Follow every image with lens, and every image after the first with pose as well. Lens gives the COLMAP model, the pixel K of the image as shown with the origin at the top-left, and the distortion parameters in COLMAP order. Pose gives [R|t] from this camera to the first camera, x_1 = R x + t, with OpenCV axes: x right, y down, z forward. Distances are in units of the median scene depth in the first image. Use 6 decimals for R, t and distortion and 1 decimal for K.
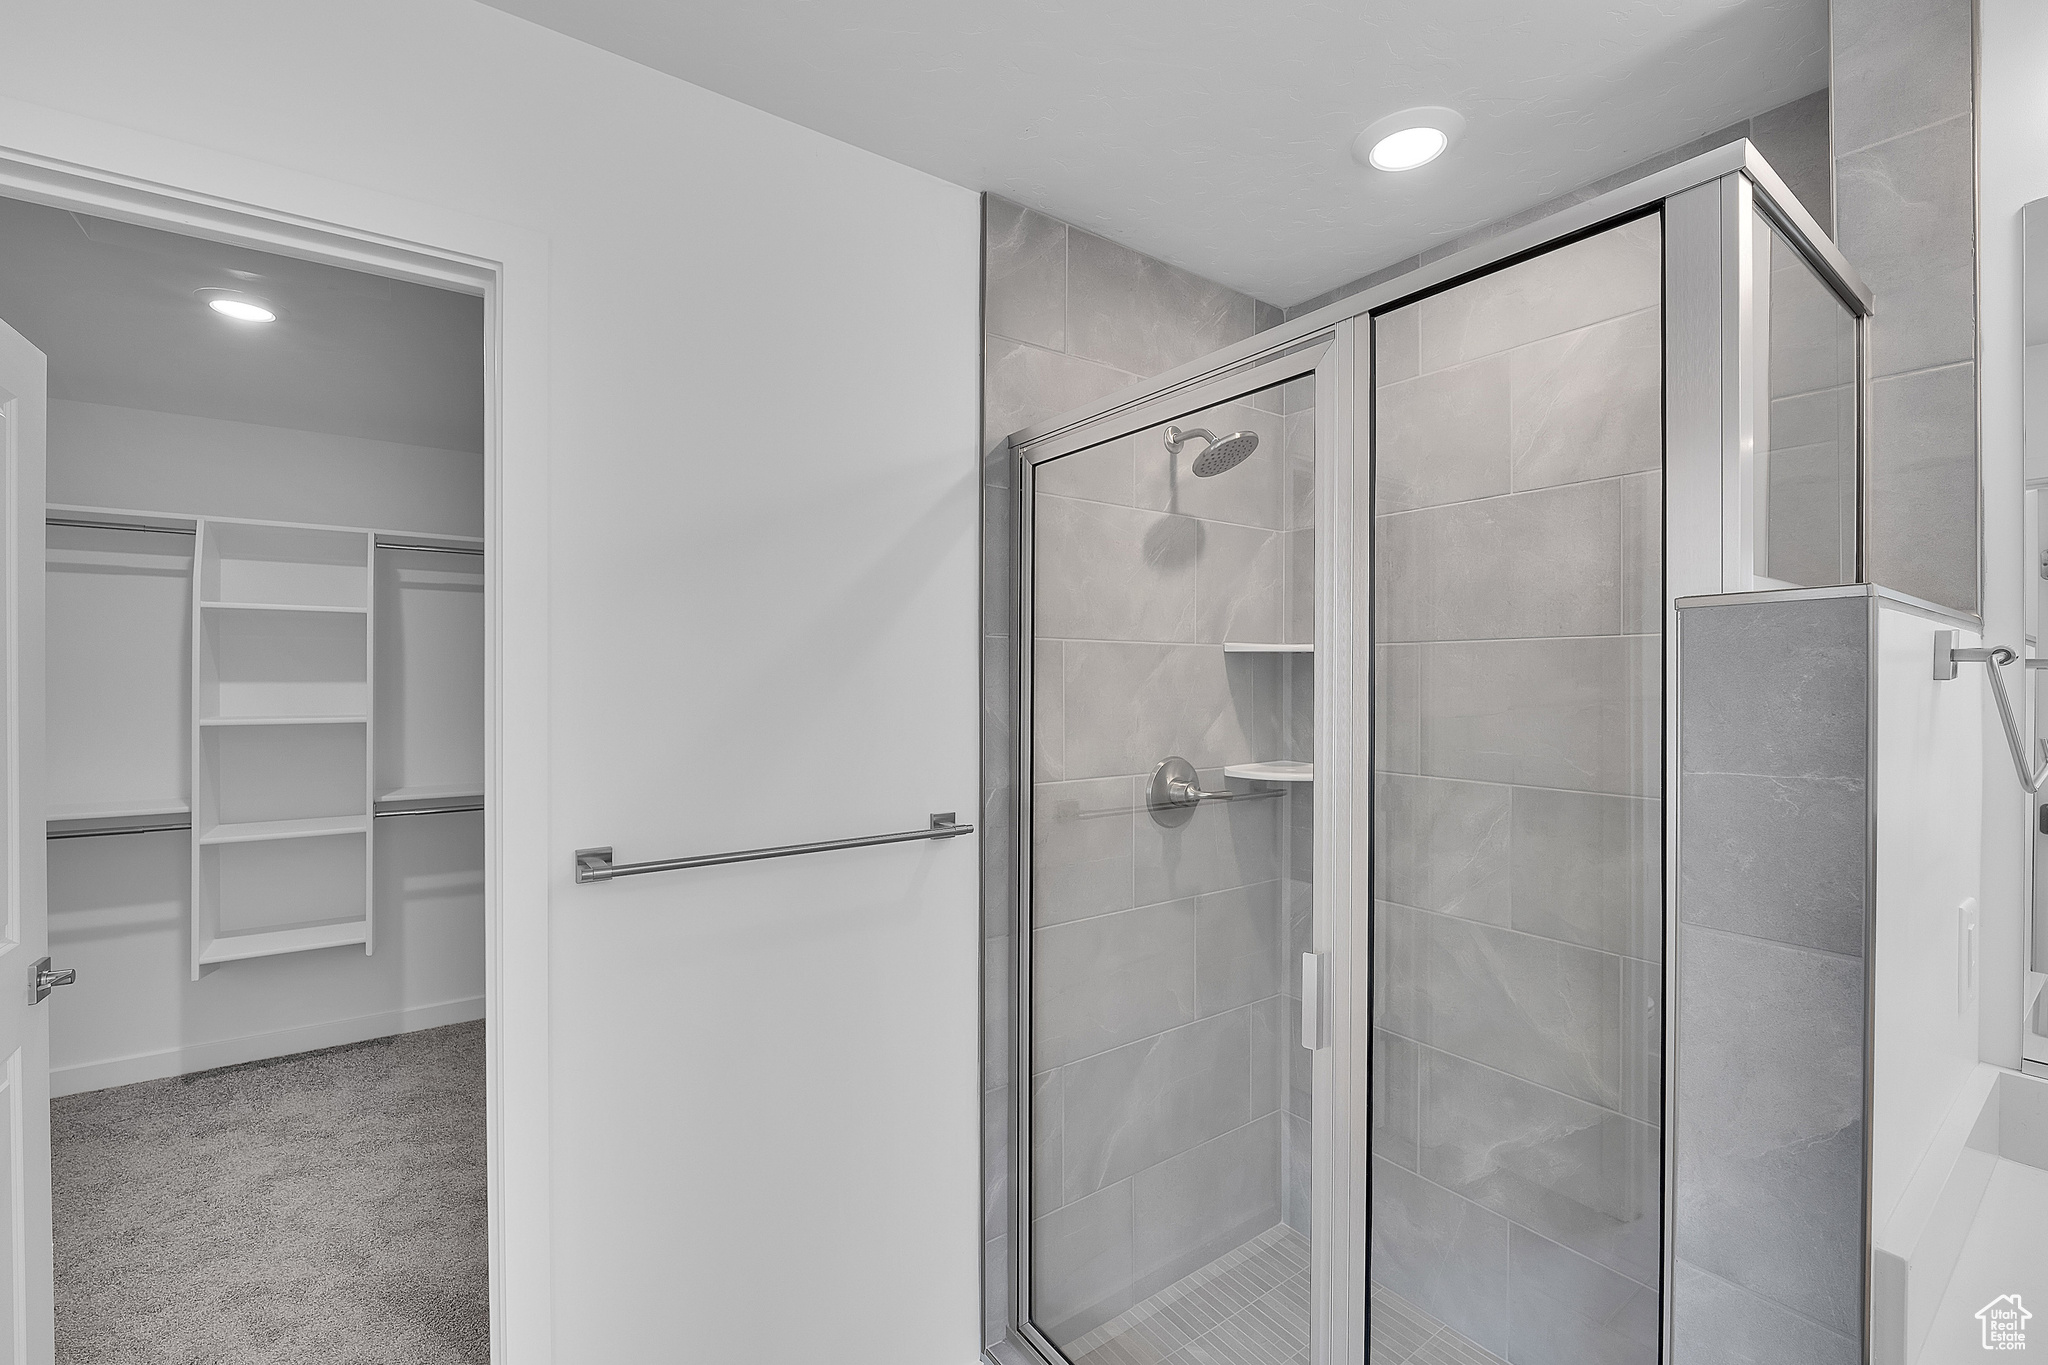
lens RADIAL K [[865.4, 0, 1023.2], [0, 865.4, 679.0], [0, 0, 1]] dist [-0.009665, 0.000037]
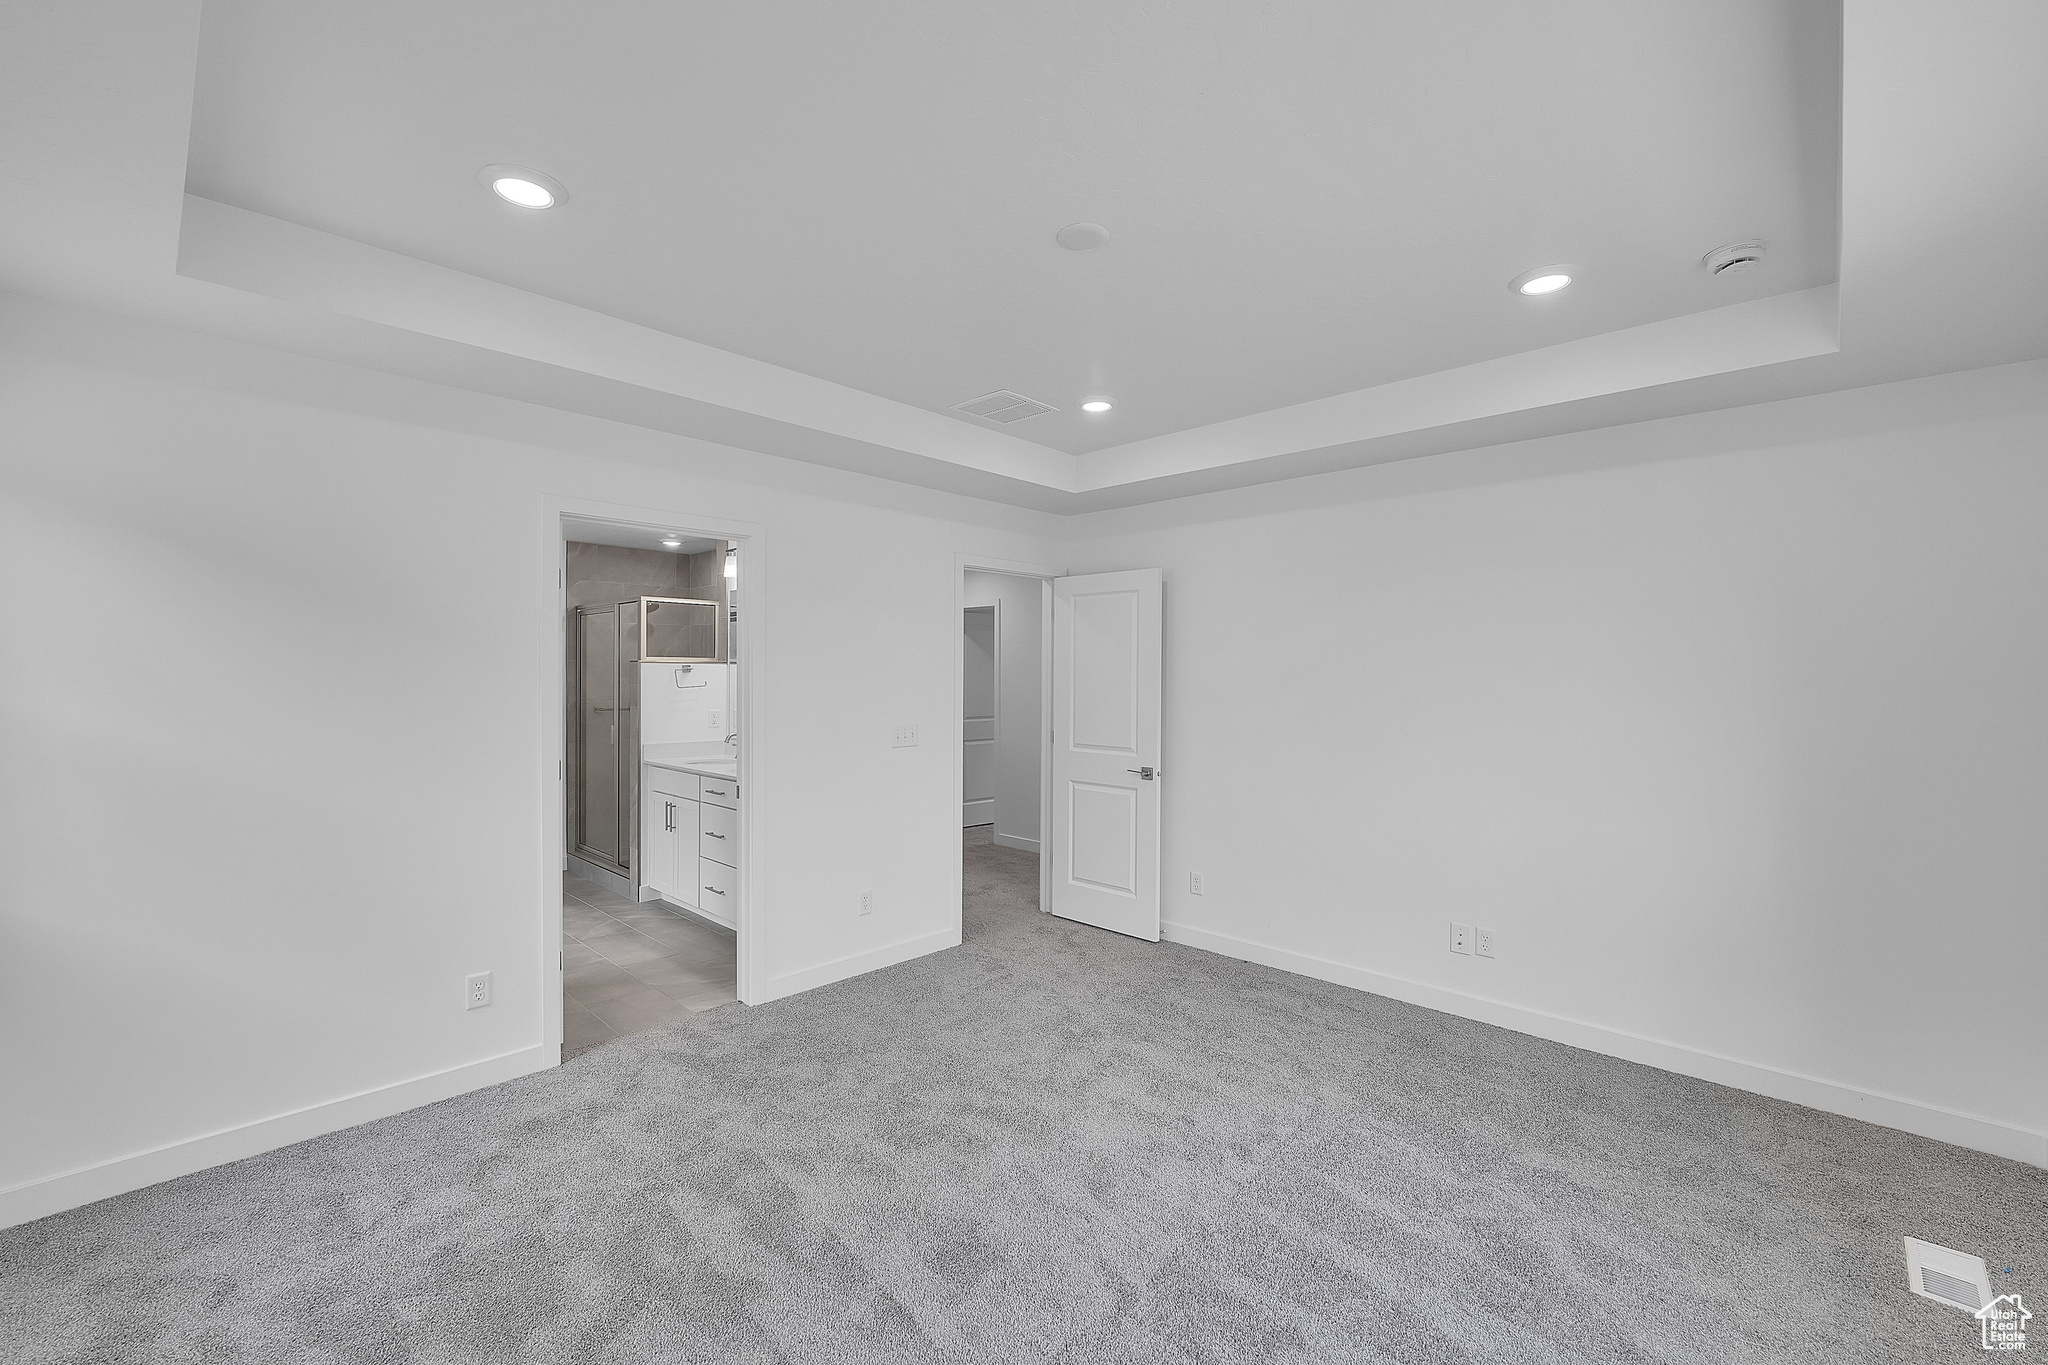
lens RADIAL K [[857.2, 0, 1029.0], [0, 857.2, 679.9], [0, 0, 1]] dist [-0.013334, 0.000288]
pose [[0.982304, 0.002111, 0.187282, 0.811419], [-0.002802, 0.999990, 0.003429, 0.009961], [-0.187273, -0.003894, 0.982300, -1.984016]]
